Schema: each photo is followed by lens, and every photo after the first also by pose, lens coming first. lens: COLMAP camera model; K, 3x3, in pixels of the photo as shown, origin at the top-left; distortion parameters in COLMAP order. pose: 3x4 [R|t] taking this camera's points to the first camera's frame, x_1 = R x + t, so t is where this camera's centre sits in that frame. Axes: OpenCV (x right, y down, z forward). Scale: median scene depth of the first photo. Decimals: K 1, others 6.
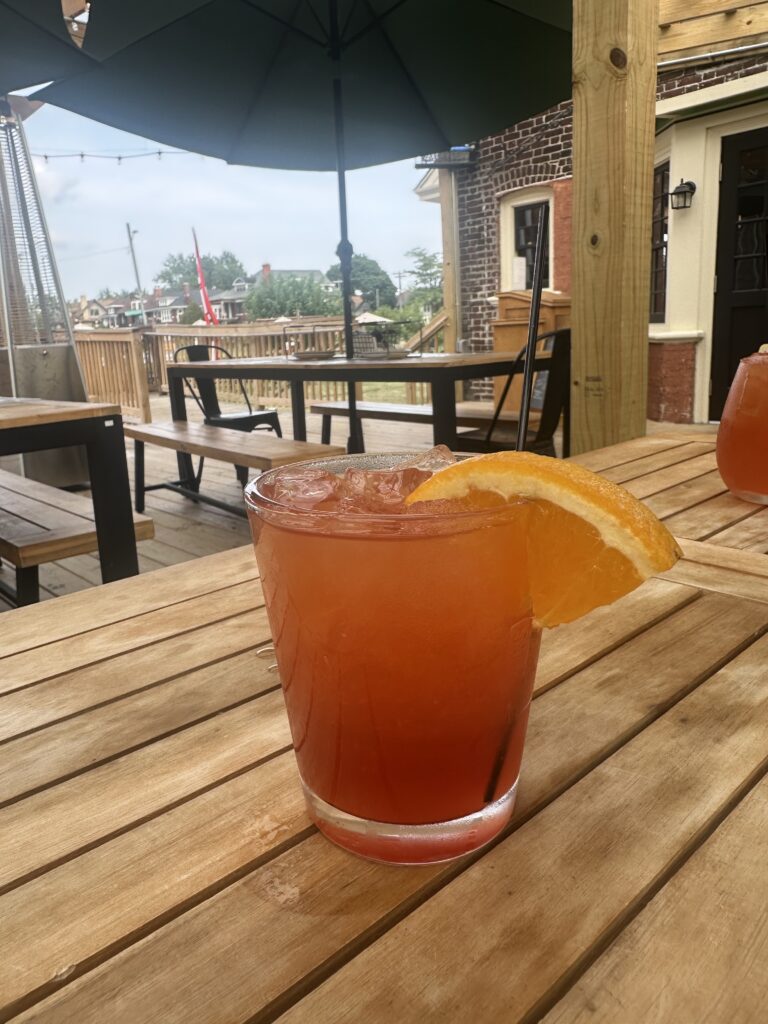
lens RADIAL K [[734.8, 0, 384.0], [0, 734.8, 512.0], [0, 0, 1]] dist [-0.000973, -0.000438]
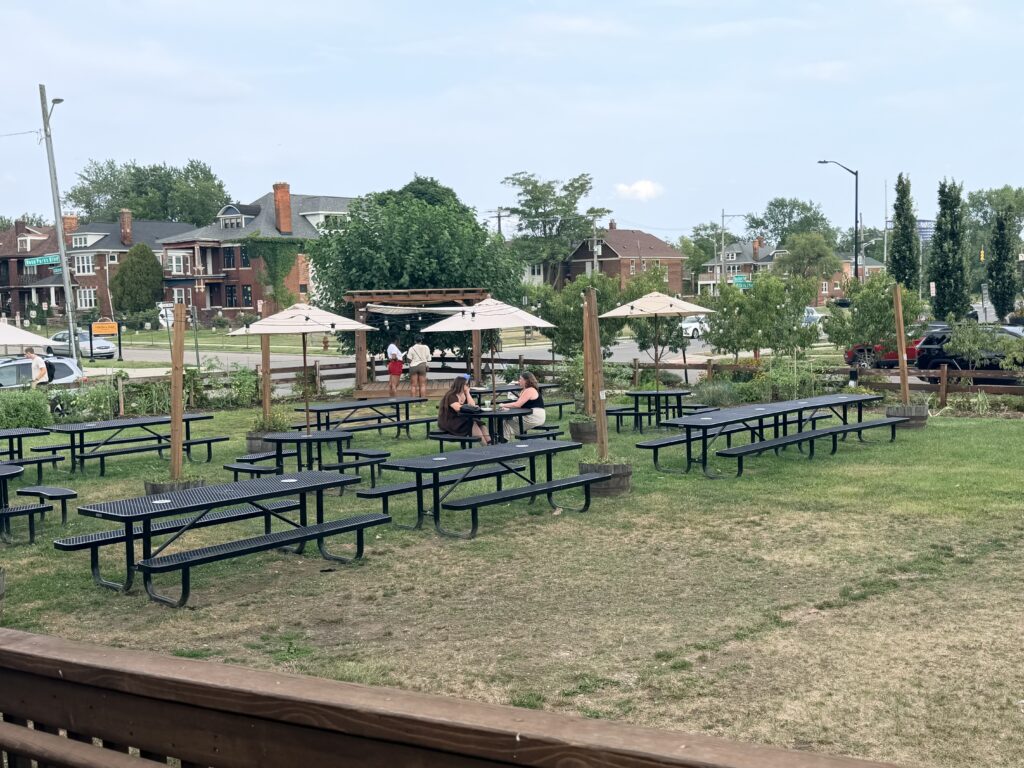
lens RADIAL K [[1168.0, 0, 512.0], [0, 1168.0, 384.0], [0, 0, 1]] dist [0.079387, -0.015104]
pose [[0.995641, 0.031251, 0.087877, -0.041859], [-0.015975, 0.985411, -0.169443, -0.027414], [-0.091890, 0.167300, 0.981614, 0.094220]]
